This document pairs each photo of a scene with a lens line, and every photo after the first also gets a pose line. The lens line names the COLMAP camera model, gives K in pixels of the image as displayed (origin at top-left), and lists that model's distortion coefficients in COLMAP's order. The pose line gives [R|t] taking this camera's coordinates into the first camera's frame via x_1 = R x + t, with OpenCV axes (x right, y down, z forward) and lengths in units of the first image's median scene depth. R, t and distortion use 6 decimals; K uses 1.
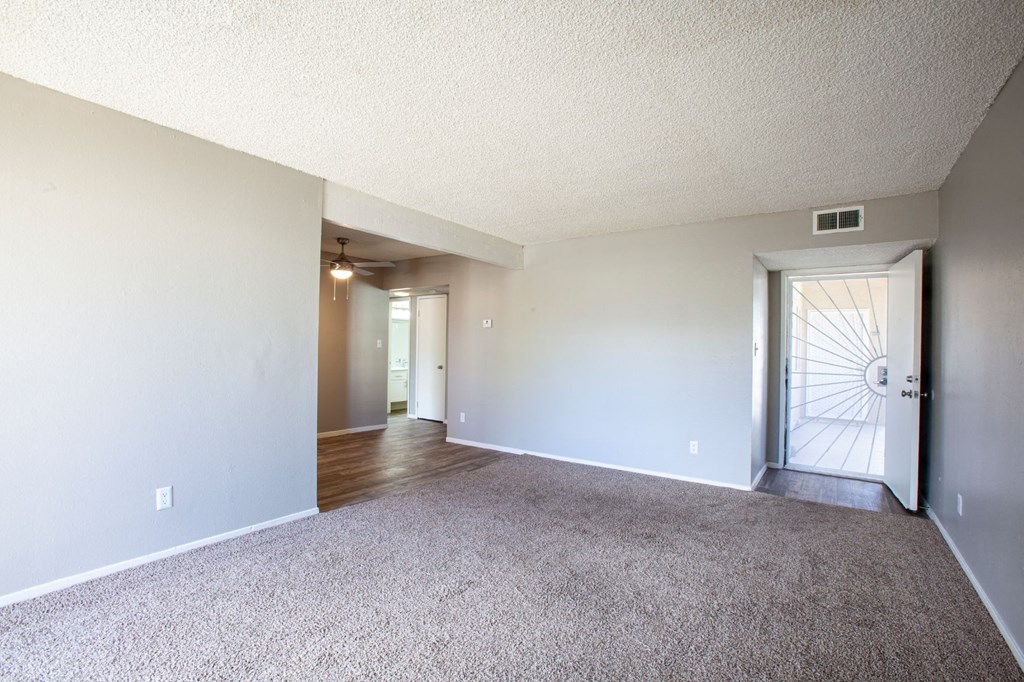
lens RADIAL K [[464.2, 0, 512.0], [0, 464.2, 341.0], [0, 0, 1]] dist [-0.085332, 0.038221]
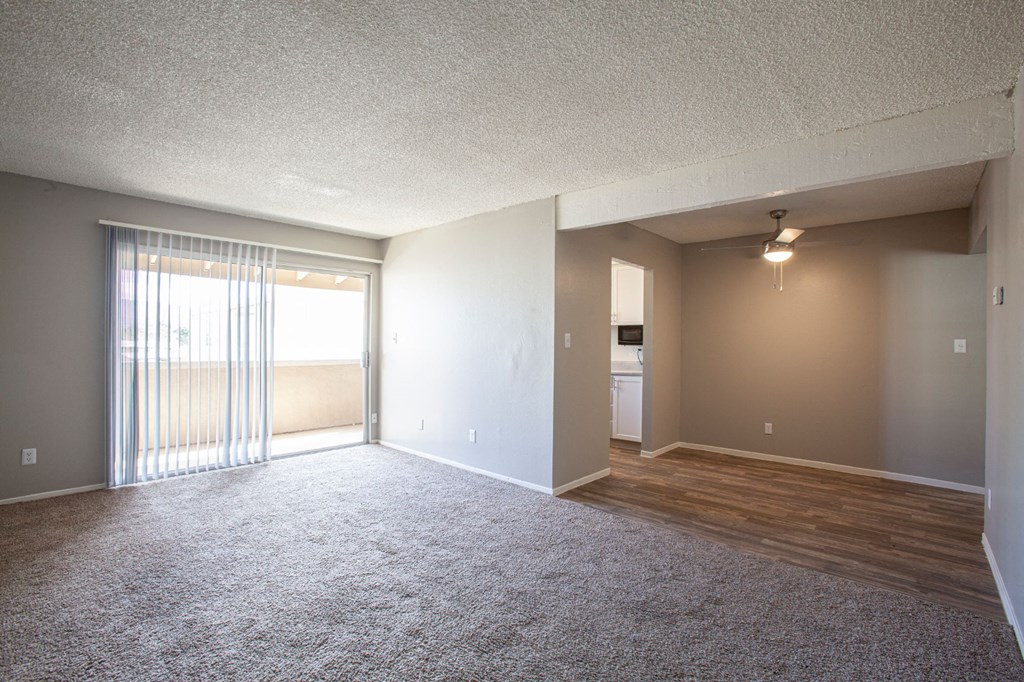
lens RADIAL K [[464.2, 0, 512.0], [0, 464.2, 341.0], [0, 0, 1]] dist [-0.085332, 0.038221]
pose [[-0.117253, -0.028417, -0.992695, 0.613394], [-0.001933, 0.999595, -0.028386, 0.029436], [0.993100, -0.001410, -0.117261, 0.883408]]
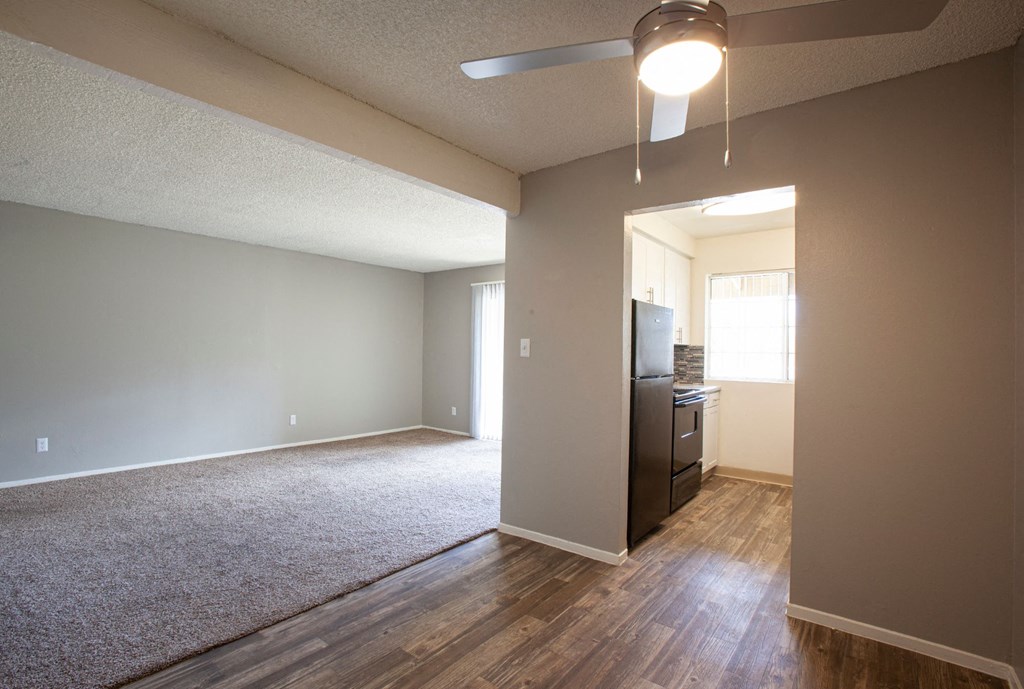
lens RADIAL K [[515.5, 0, 512.0], [0, 515.5, 344.5], [0, 0, 1]] dist [-0.031300, 0.000251]
pose [[-0.998685, -0.031760, 0.040236, -0.414632], [-0.032350, 0.999377, -0.014112, 0.006966], [-0.039762, -0.015395, -0.999091, 1.778029]]
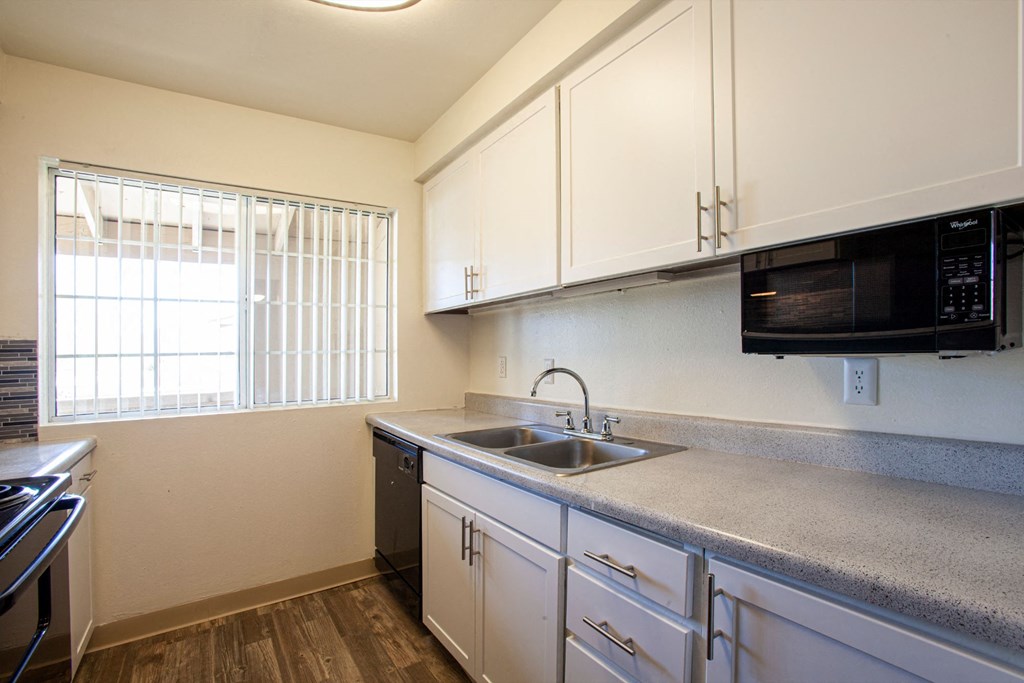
lens RADIAL K [[464.2, 0, 512.0], [0, 464.2, 341.5], [0, 0, 1]] dist [-0.085332, 0.038221]
pose [[-0.350457, -0.013148, -0.936486, -0.614390], [0.015340, 0.999687, -0.019776, -0.007057], [0.936453, -0.021296, -0.350146, 1.015229]]
